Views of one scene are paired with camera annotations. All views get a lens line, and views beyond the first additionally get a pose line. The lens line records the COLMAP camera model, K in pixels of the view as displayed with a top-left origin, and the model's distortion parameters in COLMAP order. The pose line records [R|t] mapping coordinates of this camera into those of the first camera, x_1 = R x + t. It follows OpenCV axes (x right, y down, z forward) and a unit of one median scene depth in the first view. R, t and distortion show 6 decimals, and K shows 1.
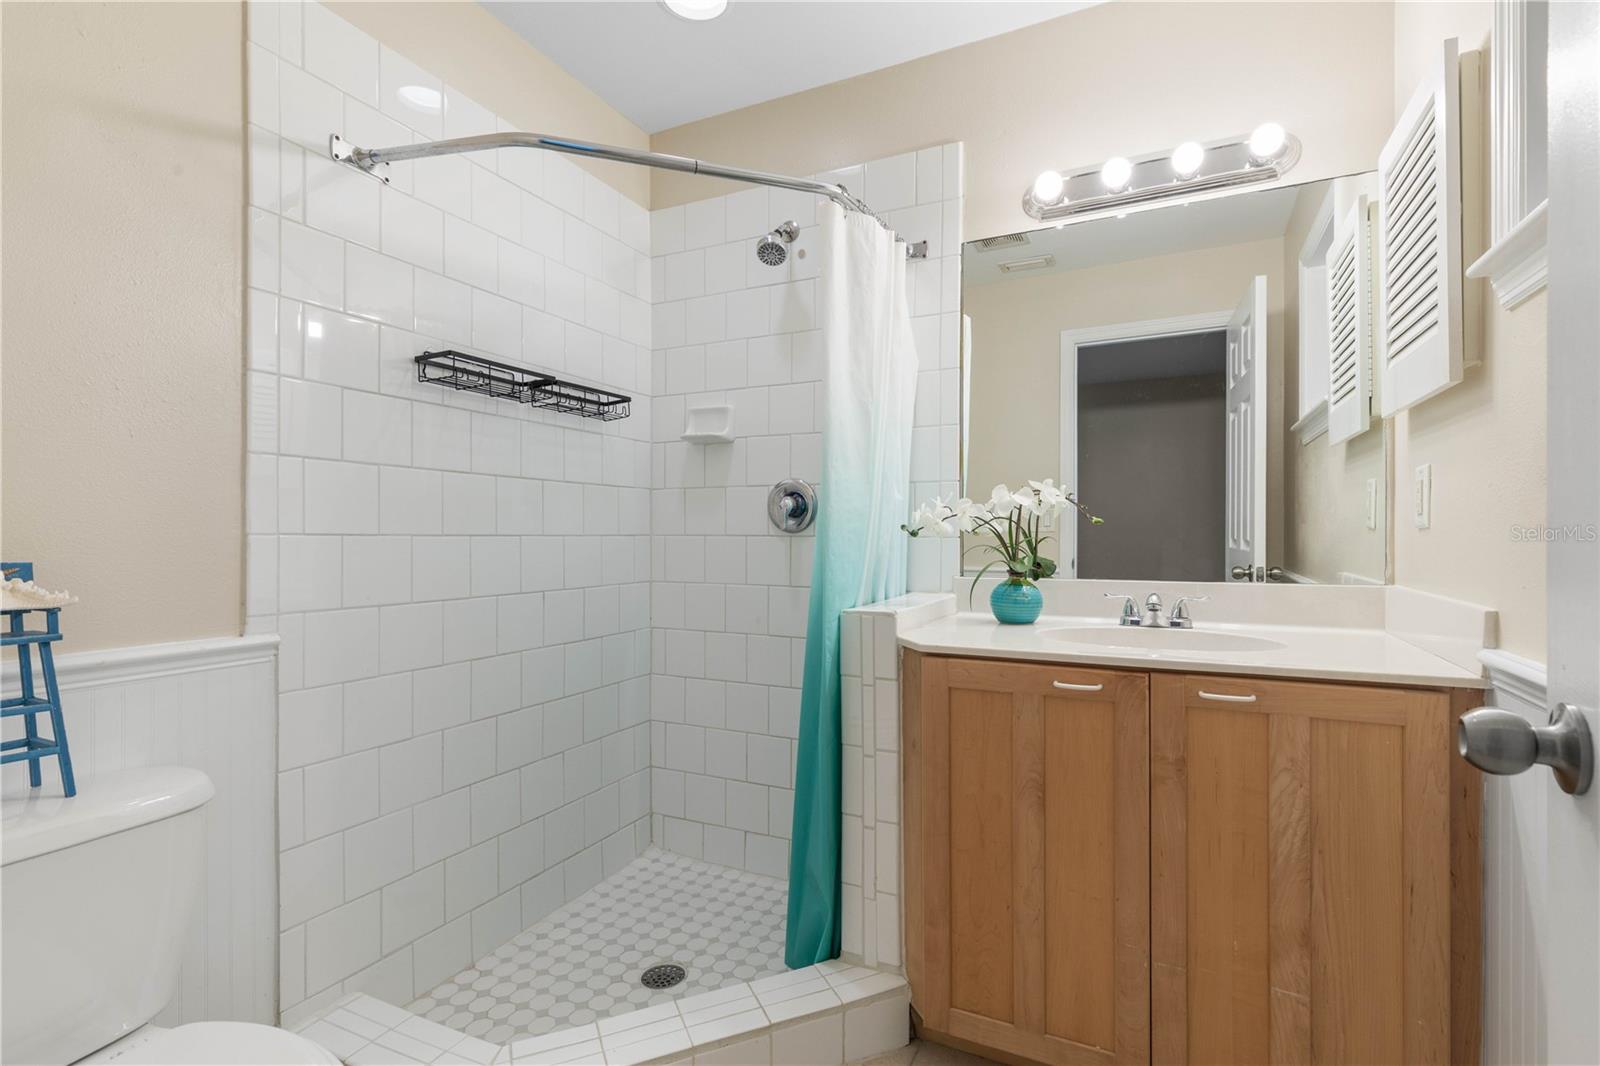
lens RADIAL K [[720.6, 0, 801.0], [0, 720.6, 534.1], [0, 0, 1]] dist [-0.005384, 0.000285]
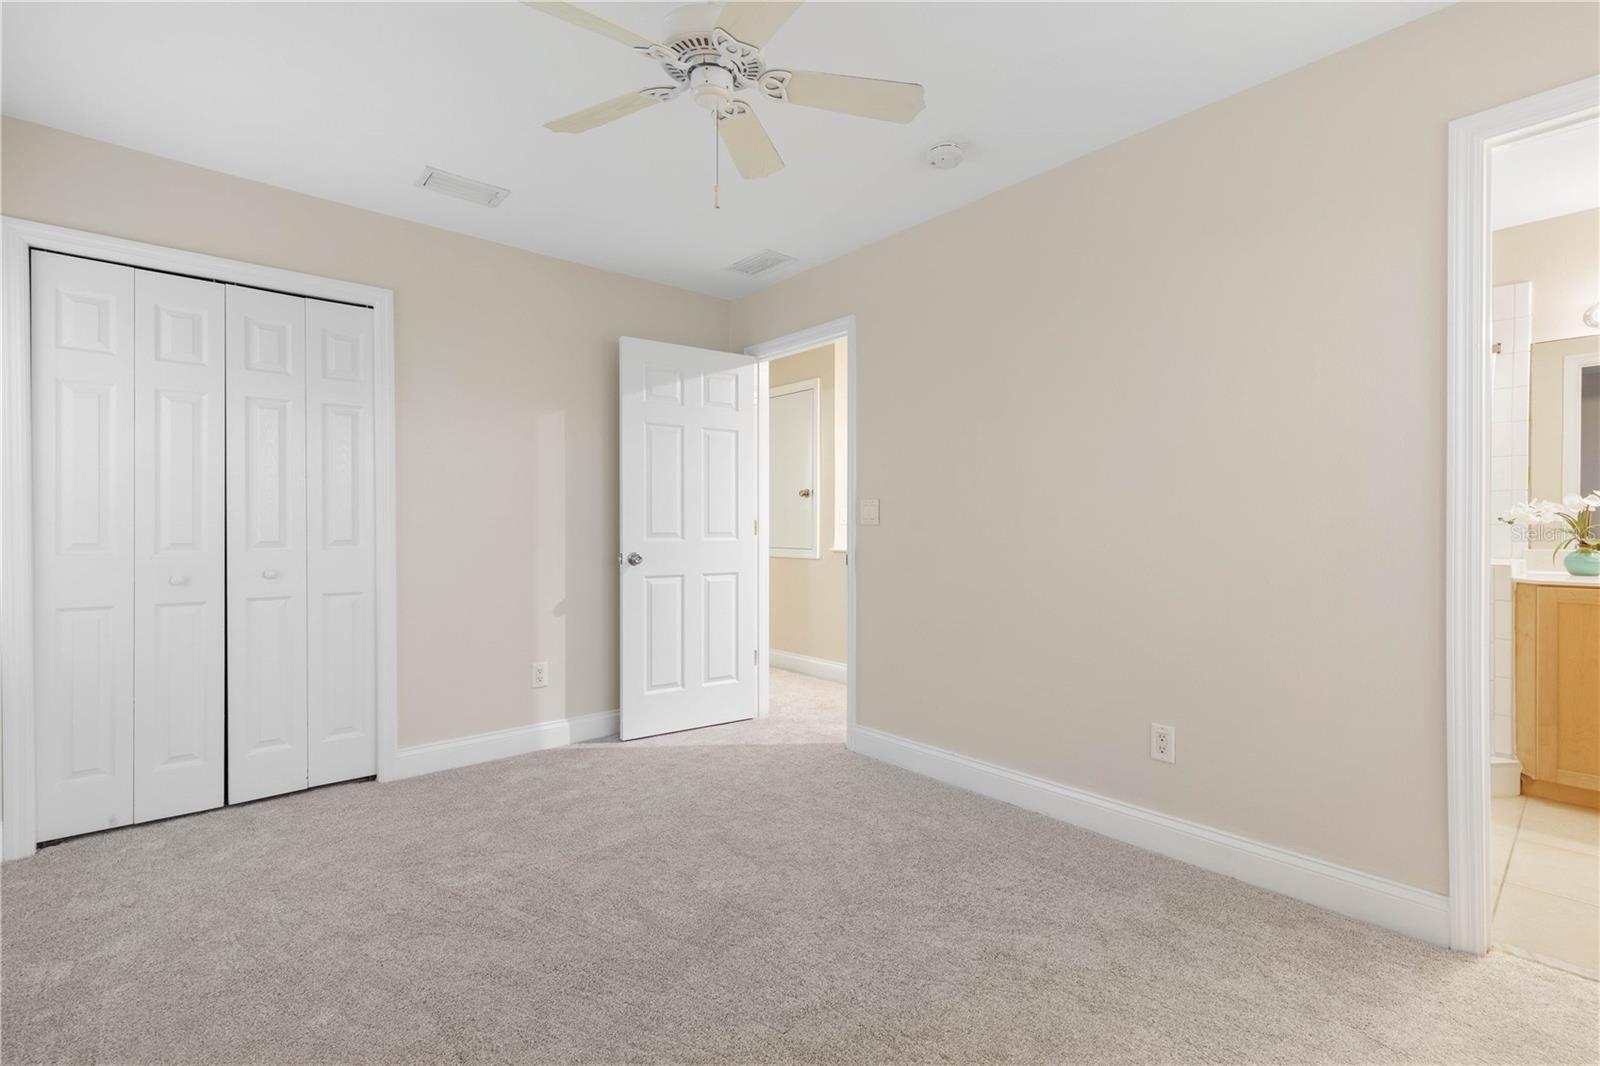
lens RADIAL K [[720.6, 0, 803.7], [0, 720.6, 533.6], [0, 0, 1]] dist [-0.005384, 0.000285]
pose [[0.926614, -0.002026, -0.376008, -0.865042], [0.006189, 0.999932, 0.009863, -0.001992], [0.375962, -0.011466, 0.926564, -1.405757]]
